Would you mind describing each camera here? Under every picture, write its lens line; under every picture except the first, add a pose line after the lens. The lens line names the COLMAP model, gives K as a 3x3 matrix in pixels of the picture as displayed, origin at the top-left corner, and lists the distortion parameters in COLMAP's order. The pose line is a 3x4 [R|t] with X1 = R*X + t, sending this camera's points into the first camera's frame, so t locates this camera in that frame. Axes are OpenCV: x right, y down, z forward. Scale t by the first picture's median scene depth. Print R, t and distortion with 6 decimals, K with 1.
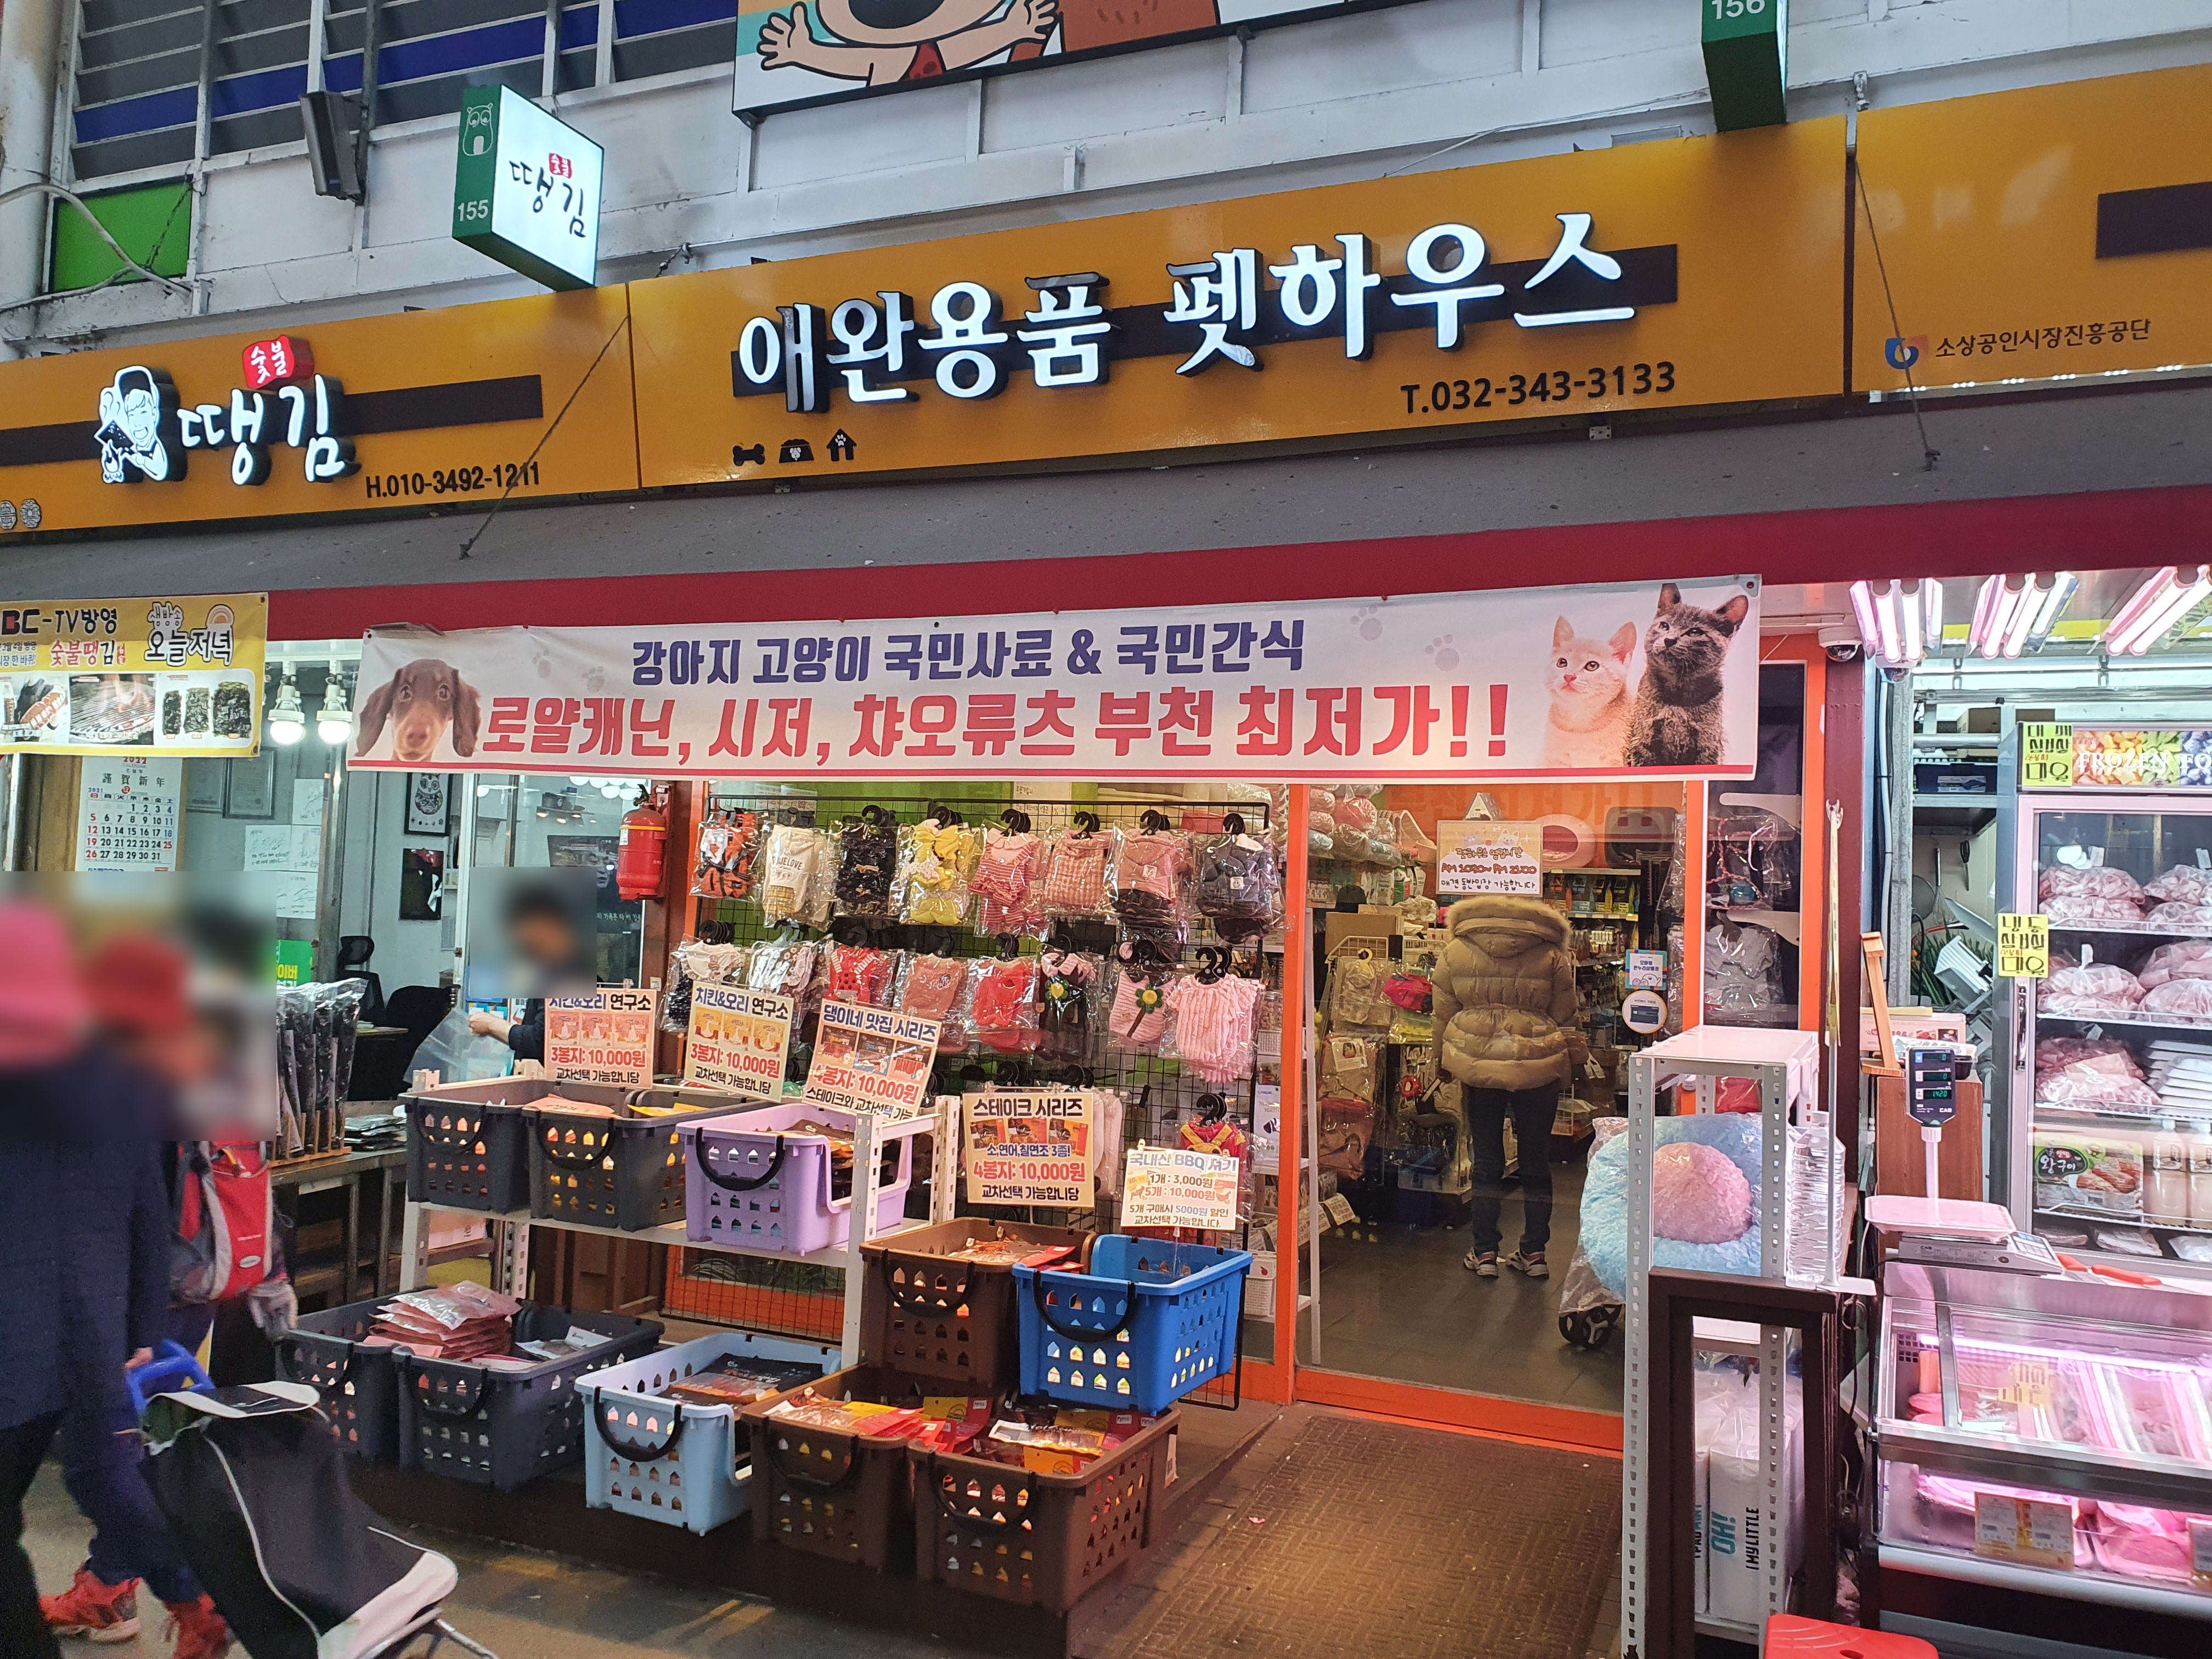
lens RADIAL K [[1771.6, 0, 1106.0], [0, 1771.6, 829.5], [0, 0, 1]] dist [-0.008816, -0.009013]
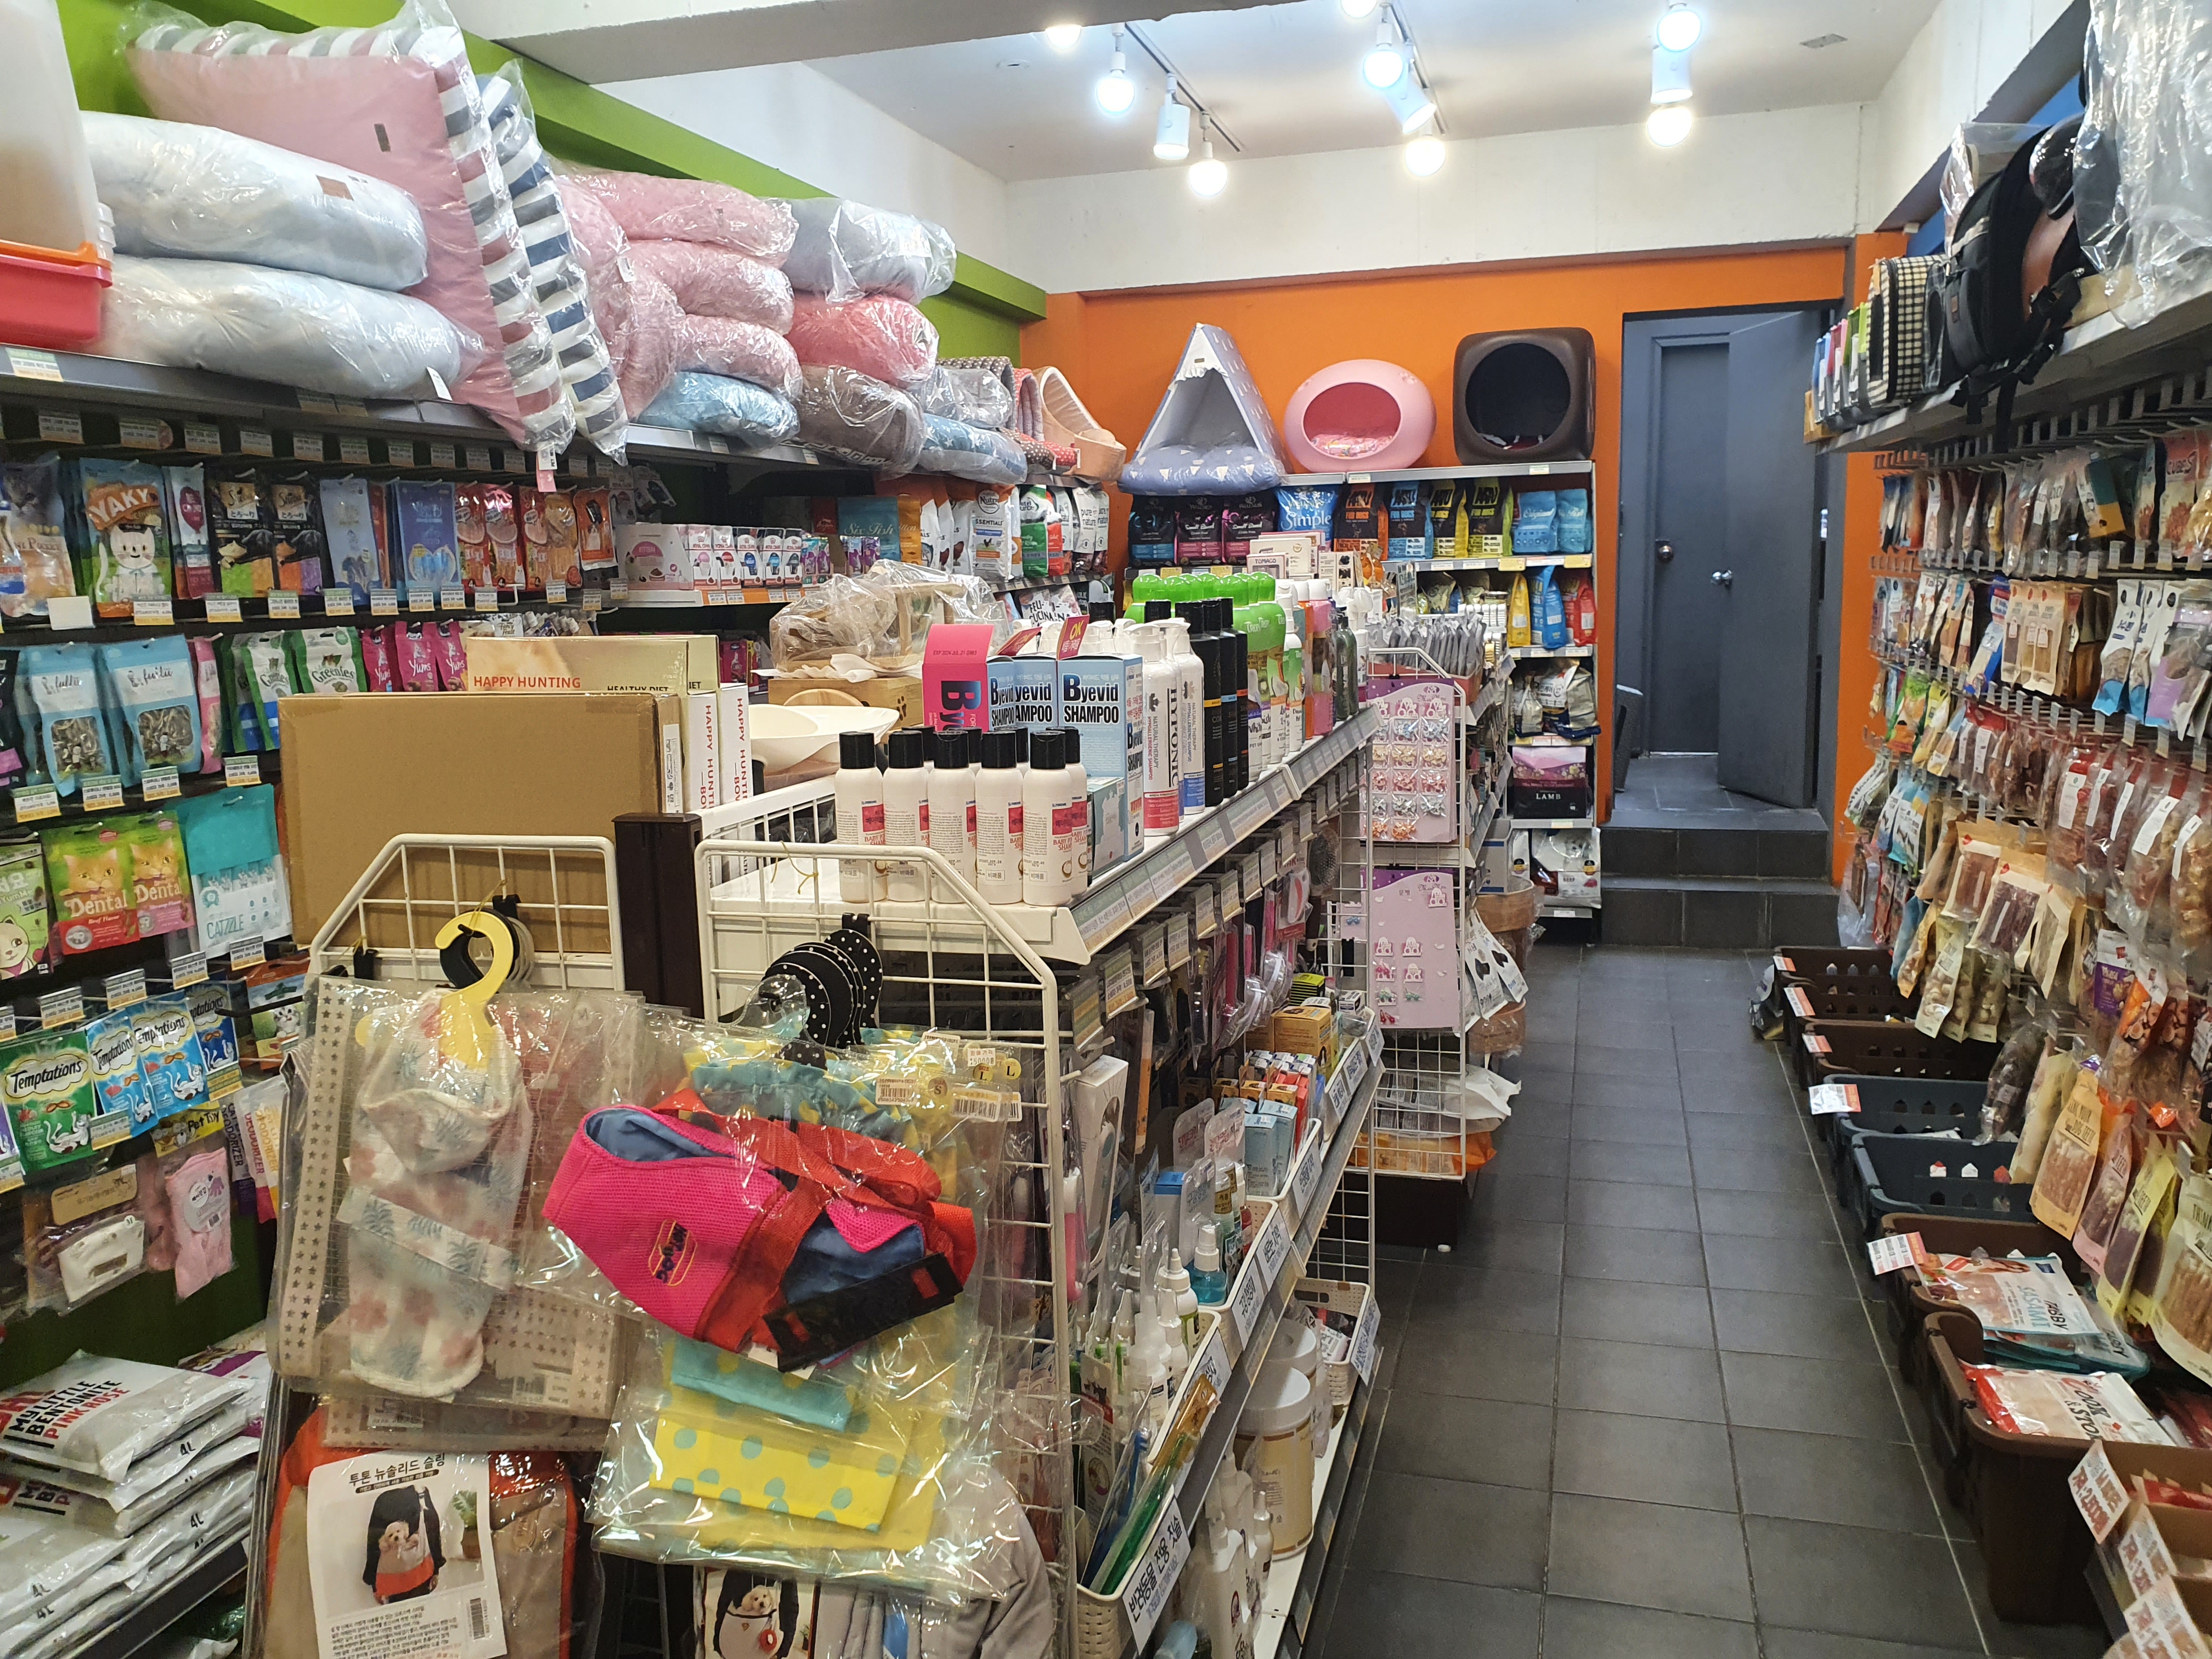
lens RADIAL K [[1771.6, 0, 1106.0], [0, 1771.6, 829.5], [0, 0, 1]] dist [-0.008816, -0.009013]
pose [[0.987797, -0.084849, 0.130602, 0.124799], [0.058428, 0.979210, 0.194255, 0.021450], [-0.144369, -0.184254, 0.972218, 0.568666]]
